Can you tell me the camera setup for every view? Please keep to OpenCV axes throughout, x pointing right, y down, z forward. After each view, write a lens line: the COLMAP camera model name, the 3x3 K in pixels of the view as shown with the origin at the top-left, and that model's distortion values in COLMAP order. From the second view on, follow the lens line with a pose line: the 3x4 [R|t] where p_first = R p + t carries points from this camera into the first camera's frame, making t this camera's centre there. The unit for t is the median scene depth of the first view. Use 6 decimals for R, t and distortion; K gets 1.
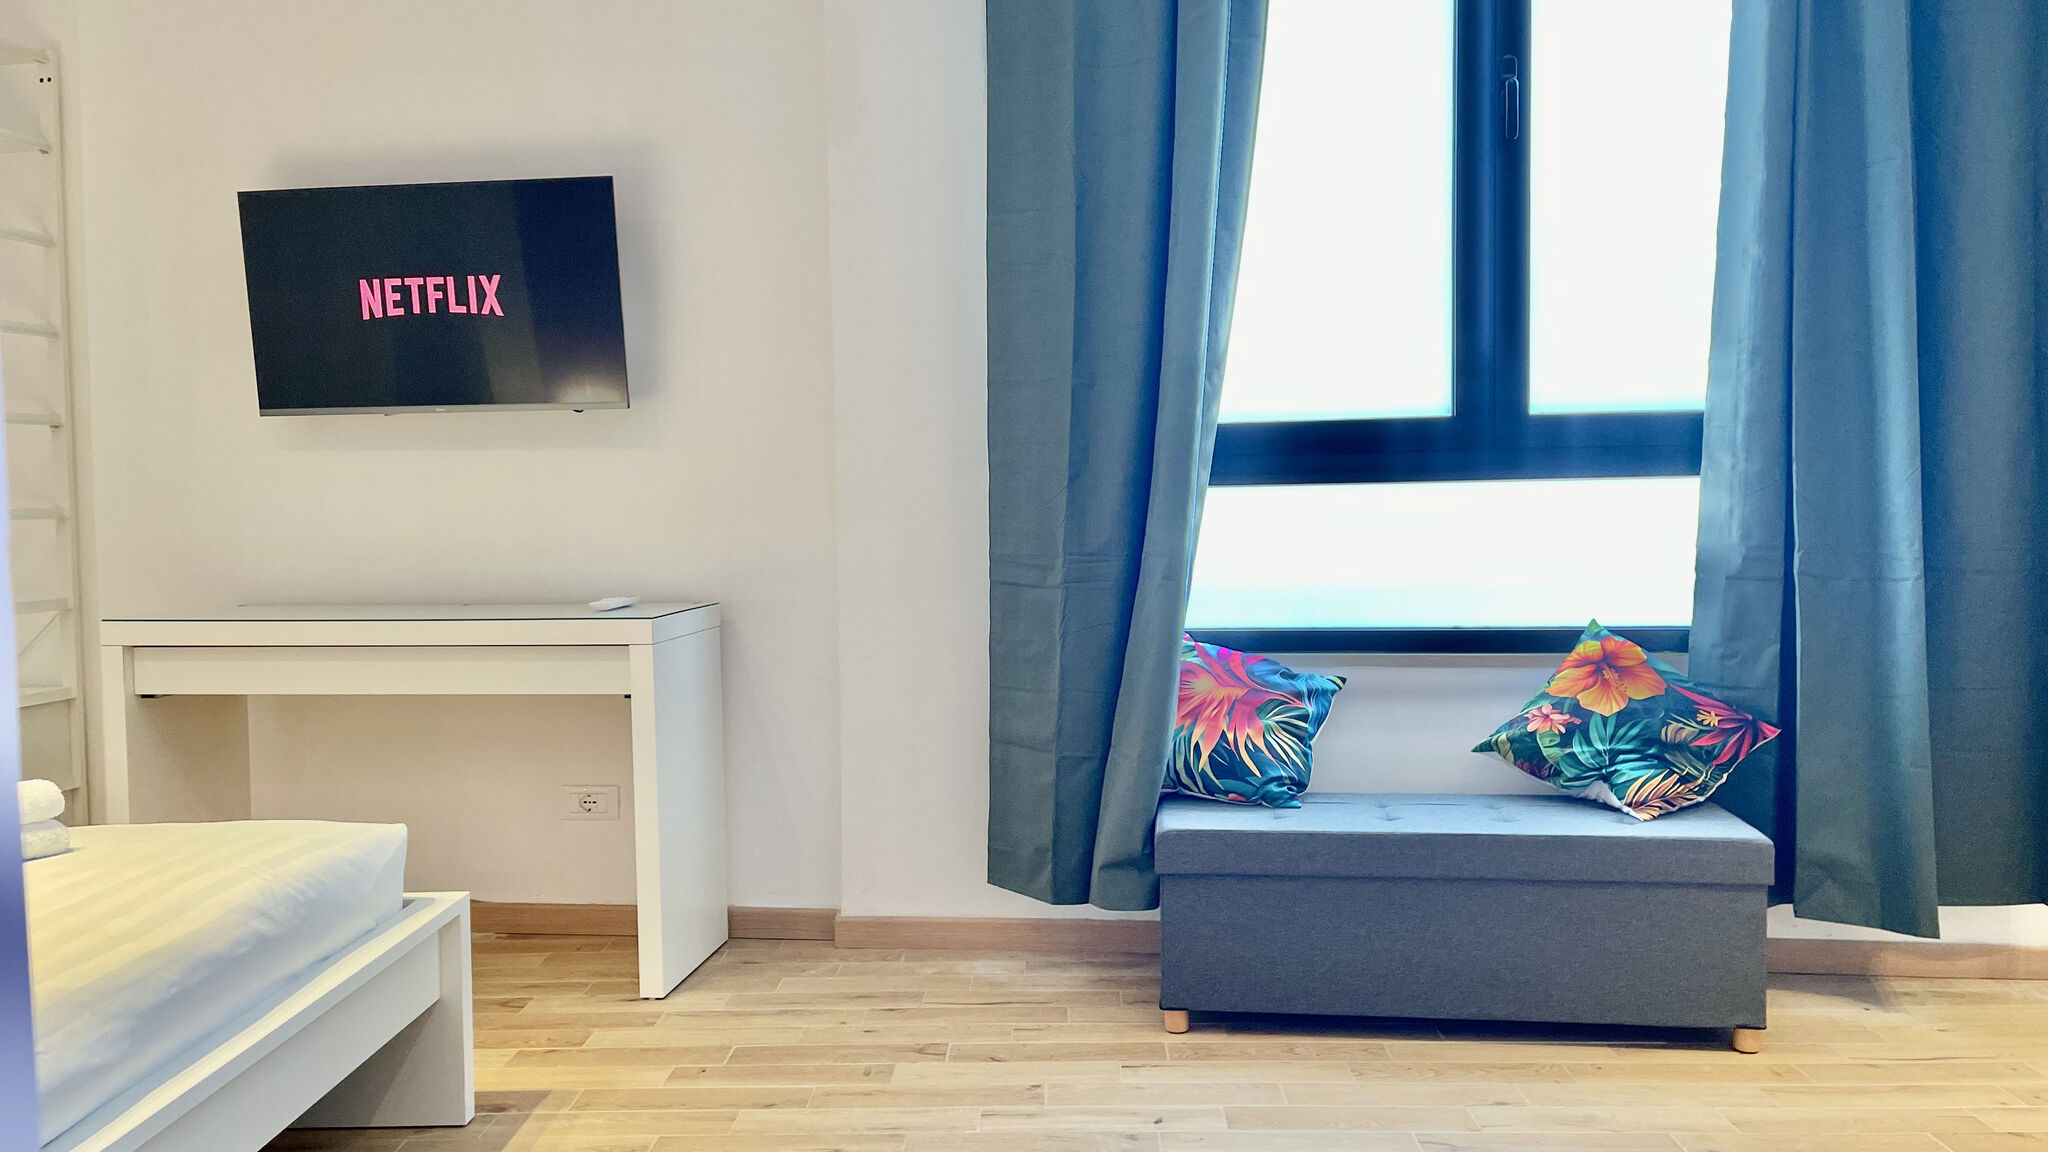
lens RADIAL K [[1519.4, 0, 1017.3], [0, 1519.4, 564.7], [0, 0, 1]] dist [0.085753, -0.111128]
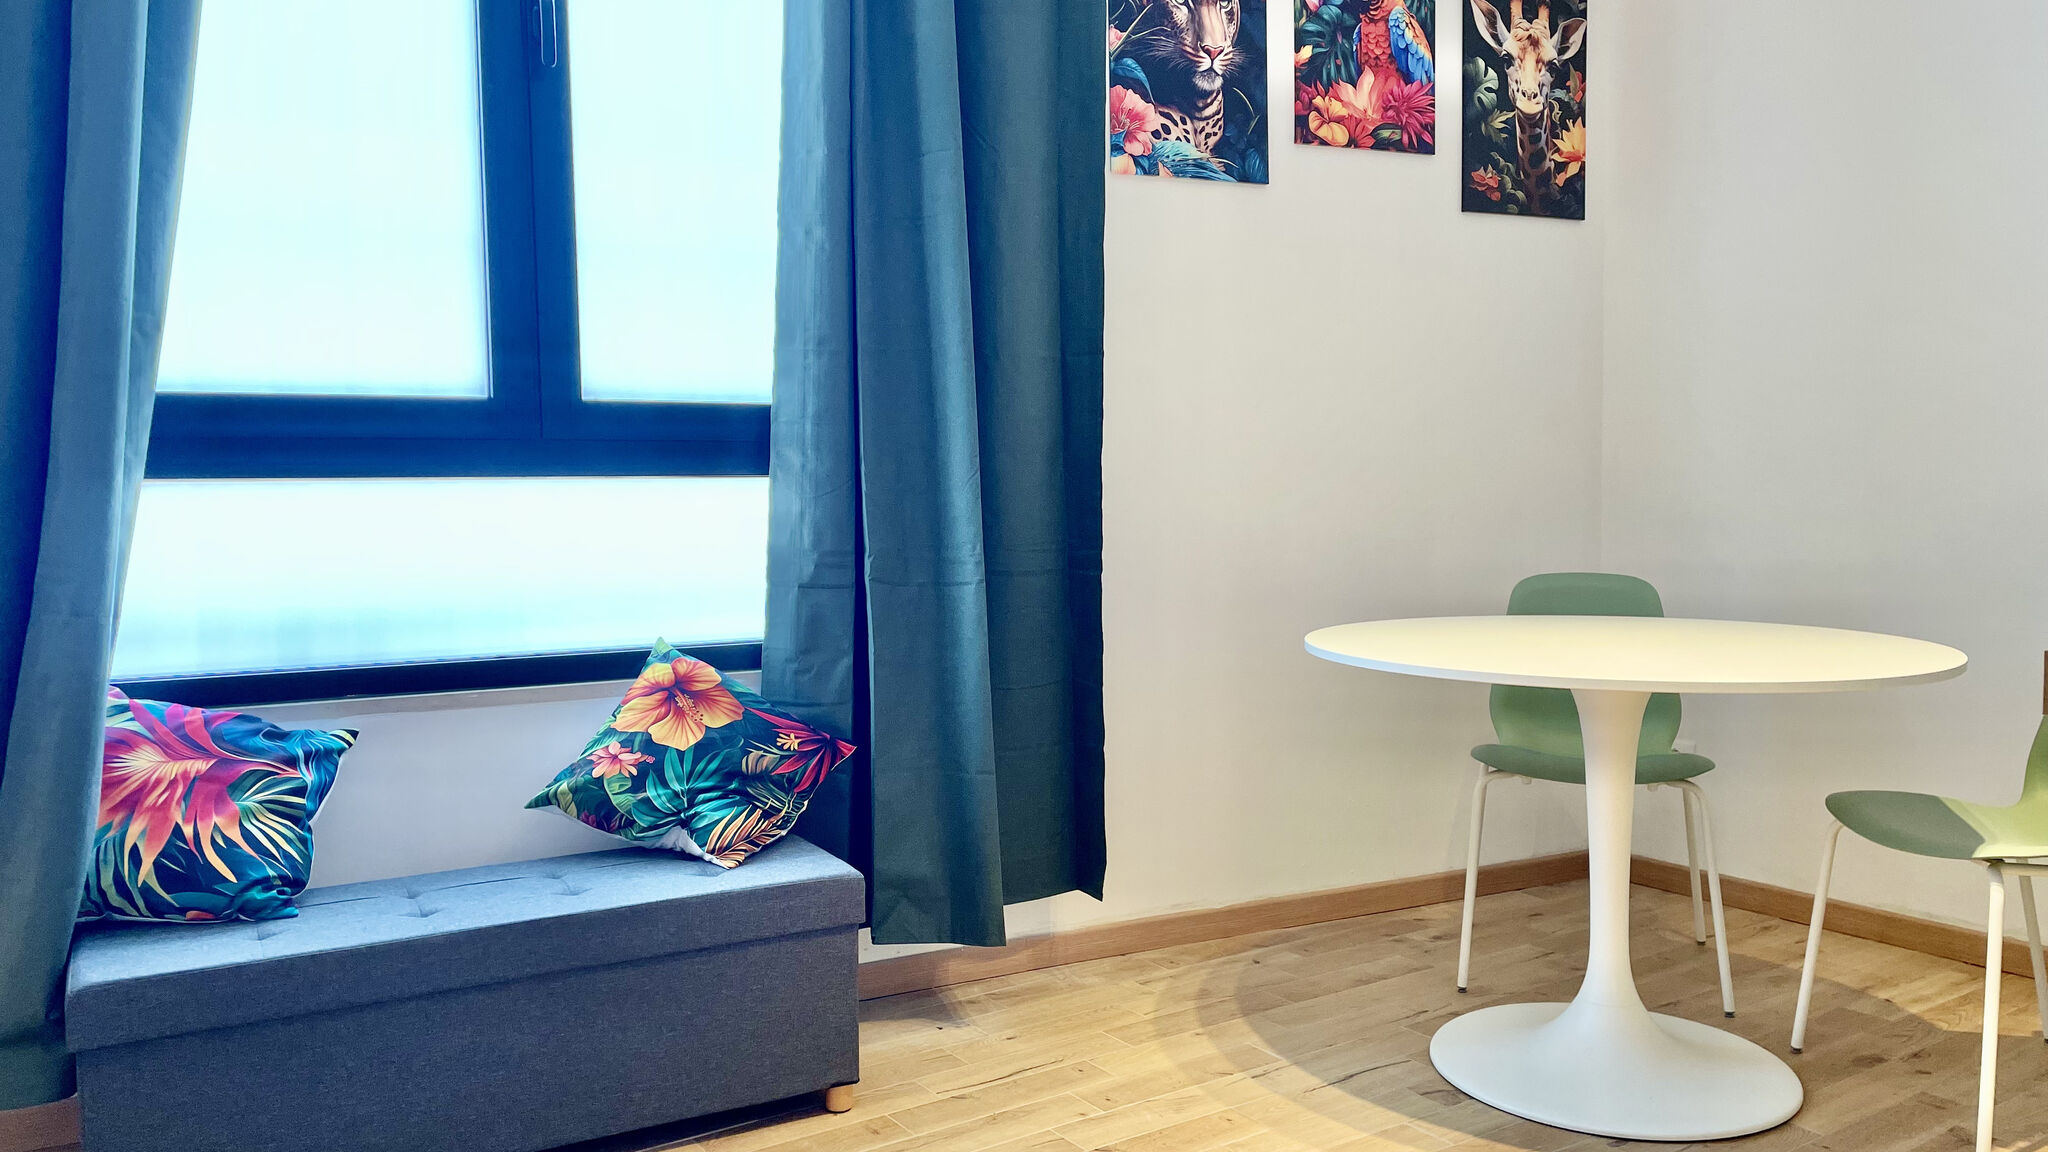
lens RADIAL K [[1559.9, 0, 1039.7], [0, 1559.9, 568.1], [0, 0, 1]] dist [0.095930, -0.116502]
pose [[0.805893, -0.024037, 0.591573, 0.024239], [0.022856, 0.999694, 0.009484, -0.008168], [-0.591620, 0.005878, 0.806195, 0.164619]]
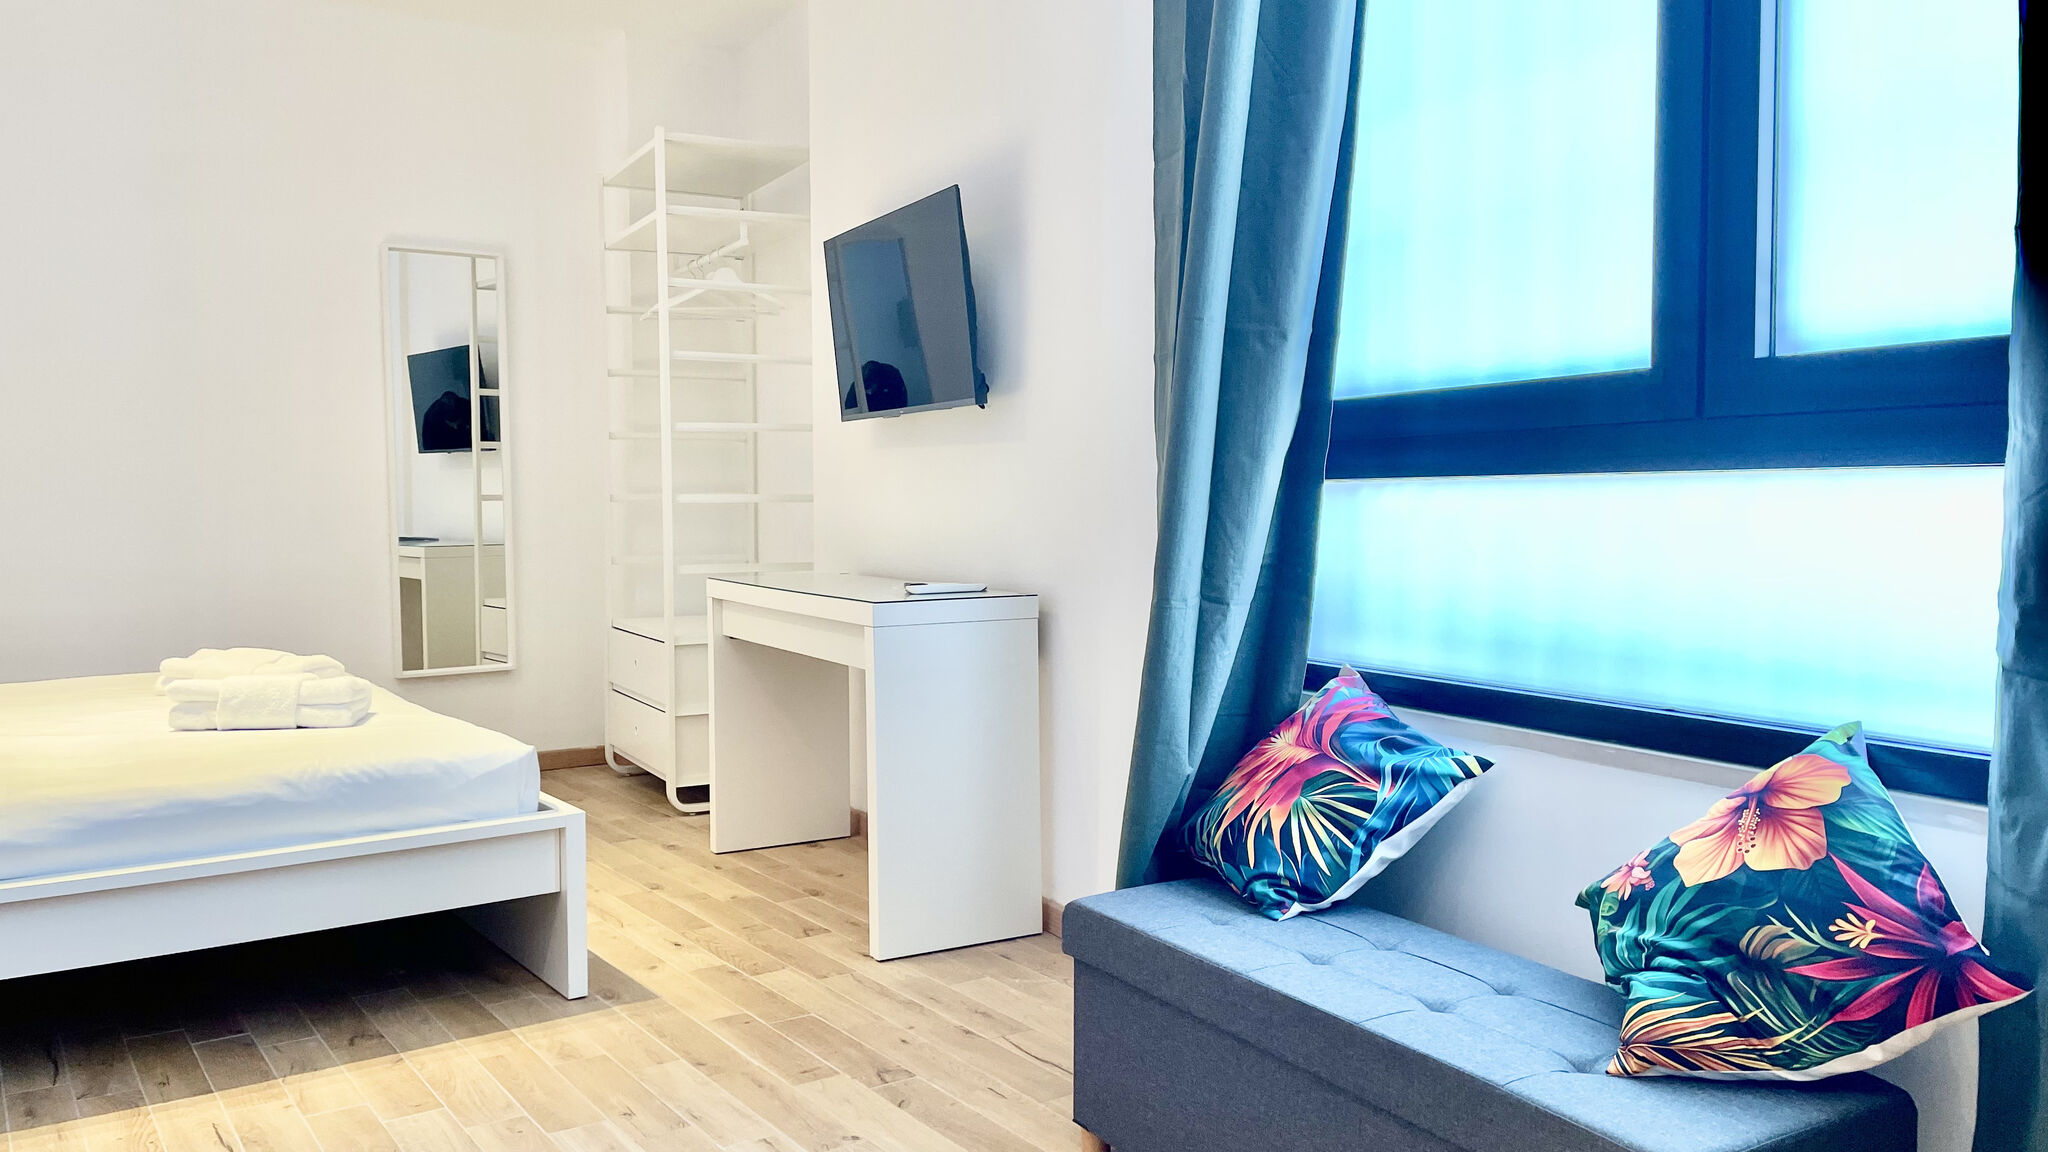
lens RADIAL K [[1519.4, 0, 1017.3], [0, 1519.4, 564.7], [0, 0, 1]] dist [0.085753, -0.111128]
pose [[0.597305, 0.047000, -0.800636, 0.682500], [-0.038072, 0.998818, 0.030231, -0.028146], [0.801110, 0.012425, 0.598388, 0.455295]]
